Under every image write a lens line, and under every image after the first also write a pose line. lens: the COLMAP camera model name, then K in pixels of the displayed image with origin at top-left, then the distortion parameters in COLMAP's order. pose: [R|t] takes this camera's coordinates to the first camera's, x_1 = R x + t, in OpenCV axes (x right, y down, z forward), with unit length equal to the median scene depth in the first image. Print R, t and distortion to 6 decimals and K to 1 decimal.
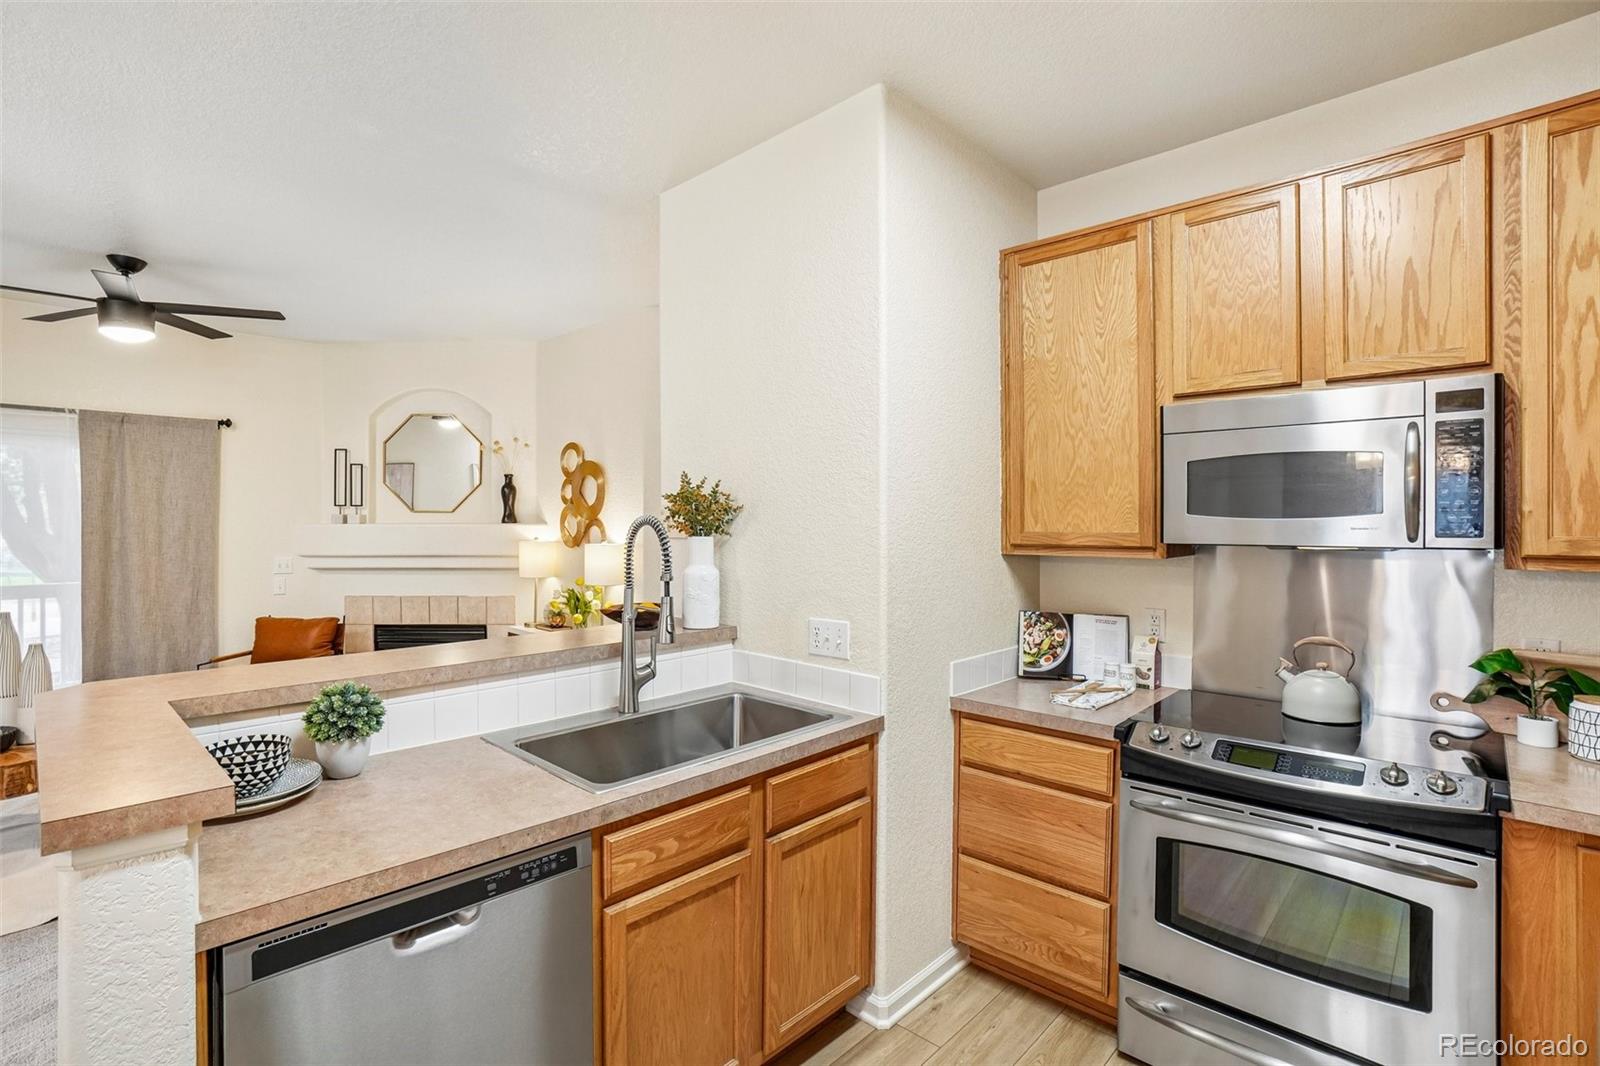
lens RADIAL K [[748.1, 0, 792.6], [0, 748.1, 529.1], [0, 0, 1]] dist [-0.049844, 0.016460]
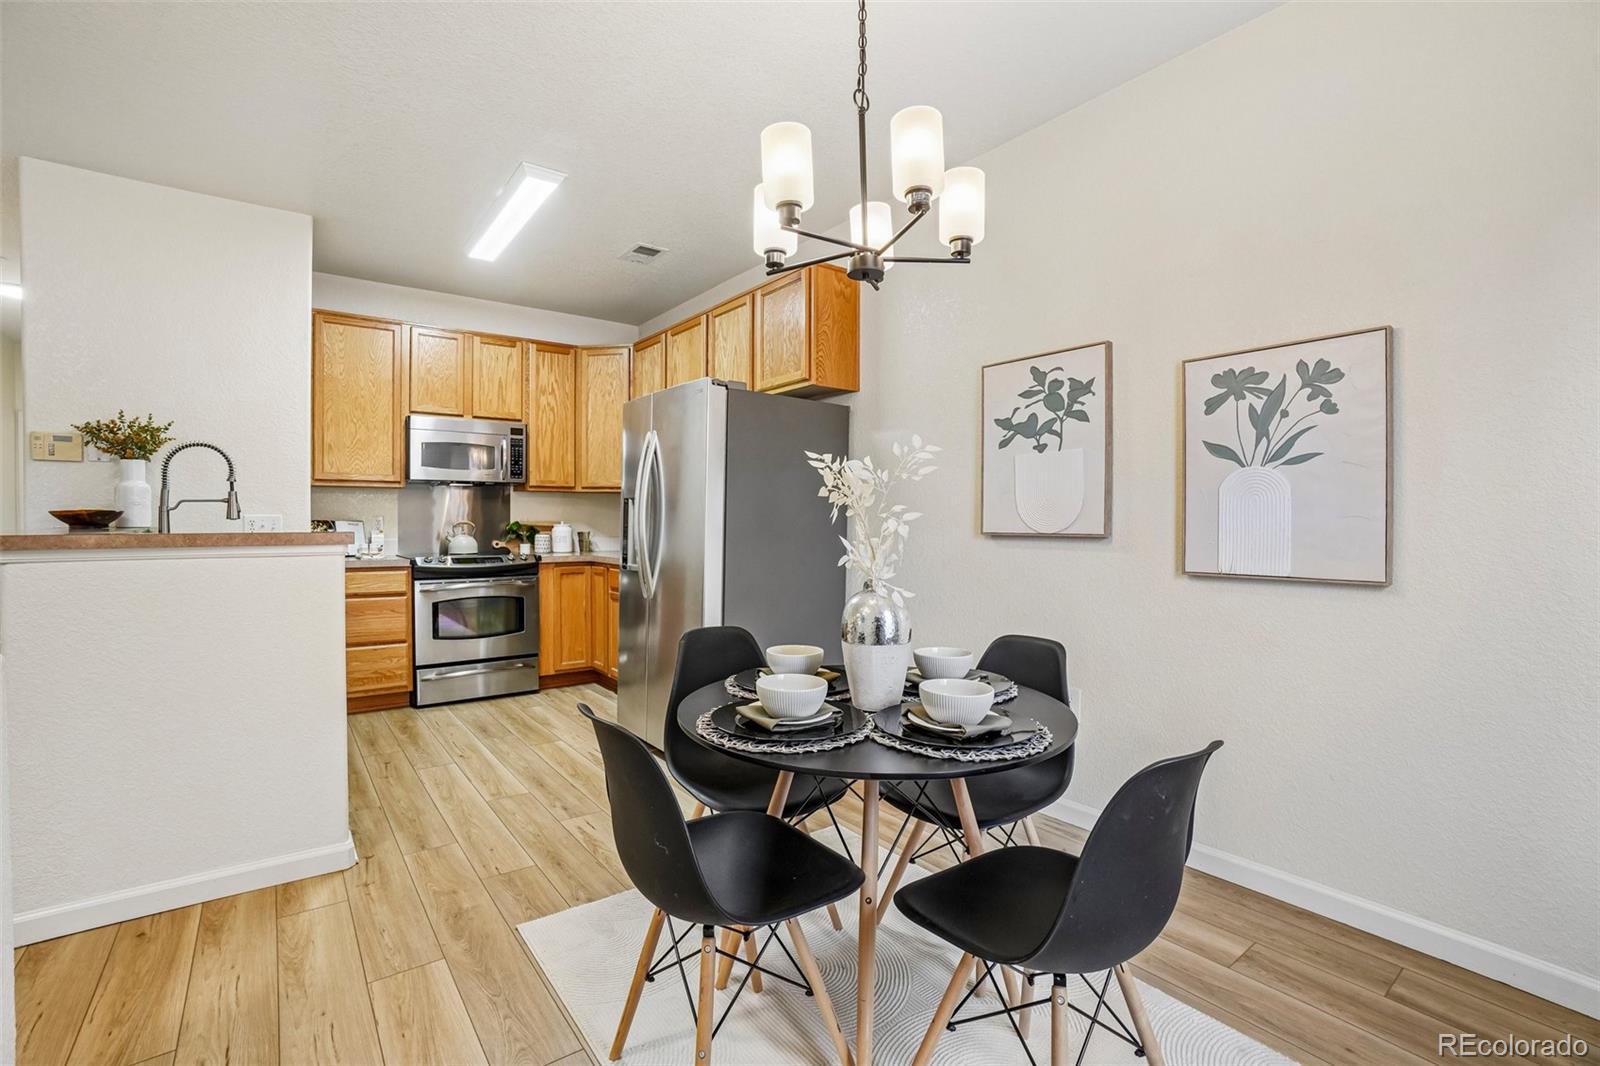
lens RADIAL K [[703.2, 0, 784.3], [0, 703.2, 524.0], [0, 0, 1]] dist [-0.049551, 0.013234]
pose [[0.165886, -0.006181, 0.986125, -1.346835], [0.005957, 0.999968, 0.005266, 0.149739], [-0.986127, 0.005001, 0.165918, -0.421803]]
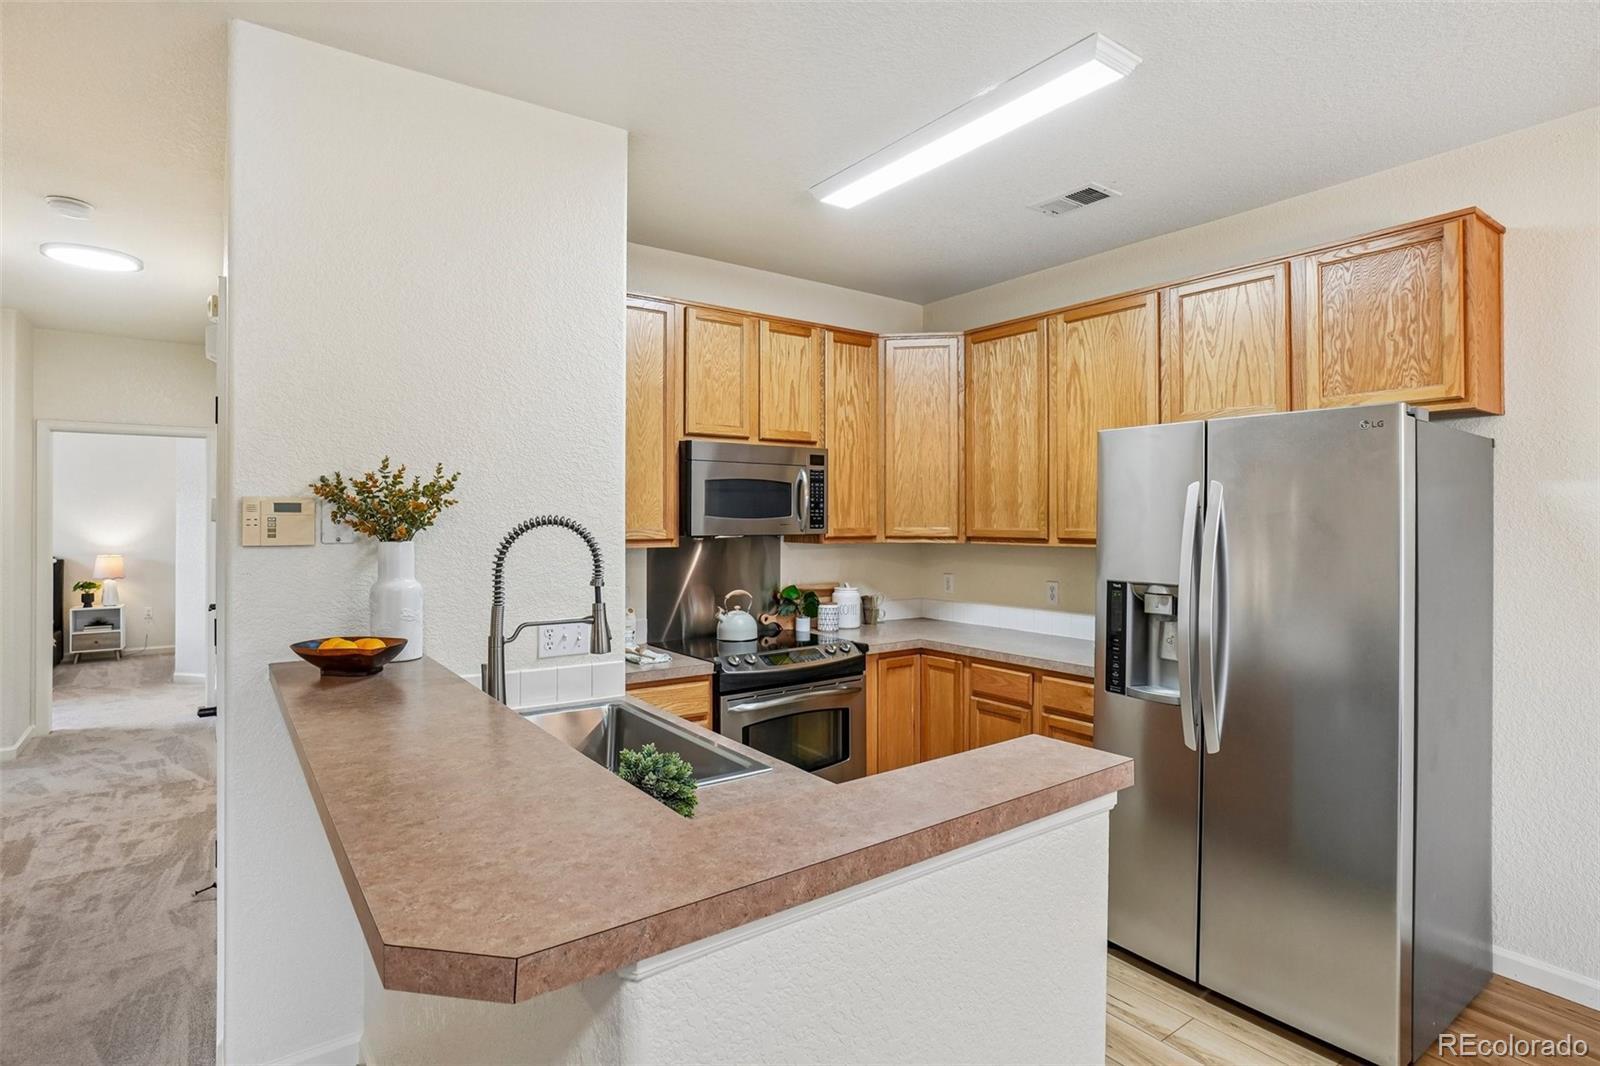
lens RADIAL K [[805.7, 0, 793.1], [0, 805.7, 508.6], [0, 0, 1]] dist [-0.027925, 0.003059]
pose [[0.185351, 0.011577, 0.982604, -1.025315], [0.006702, 0.999892, -0.013044, -0.011721], [-0.982649, 0.009003, 0.185254, 0.528797]]
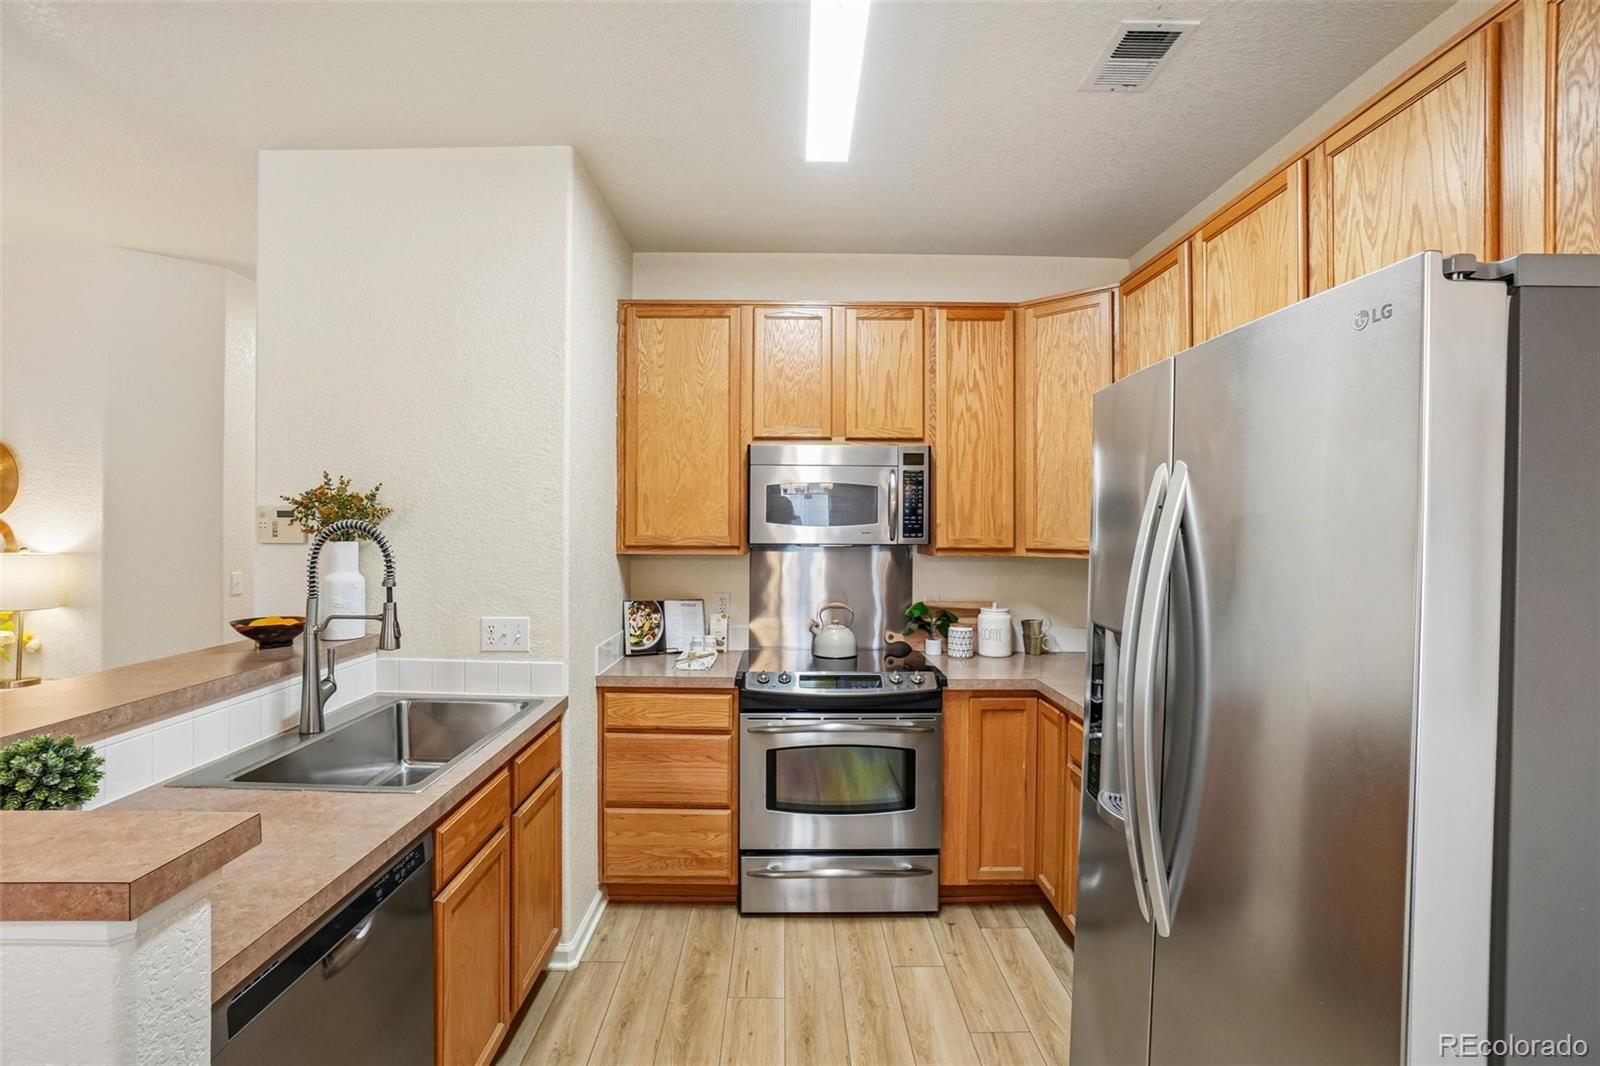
lens RADIAL K [[748.1, 0, 791.3], [0, 748.1, 525.1], [0, 0, 1]] dist [-0.049844, 0.016460]
pose [[0.720051, 0.005646, 0.693898, -0.427551], [-0.000539, 0.999971, -0.007578, -0.004471], [-0.693921, 0.005083, 0.720034, -0.067019]]
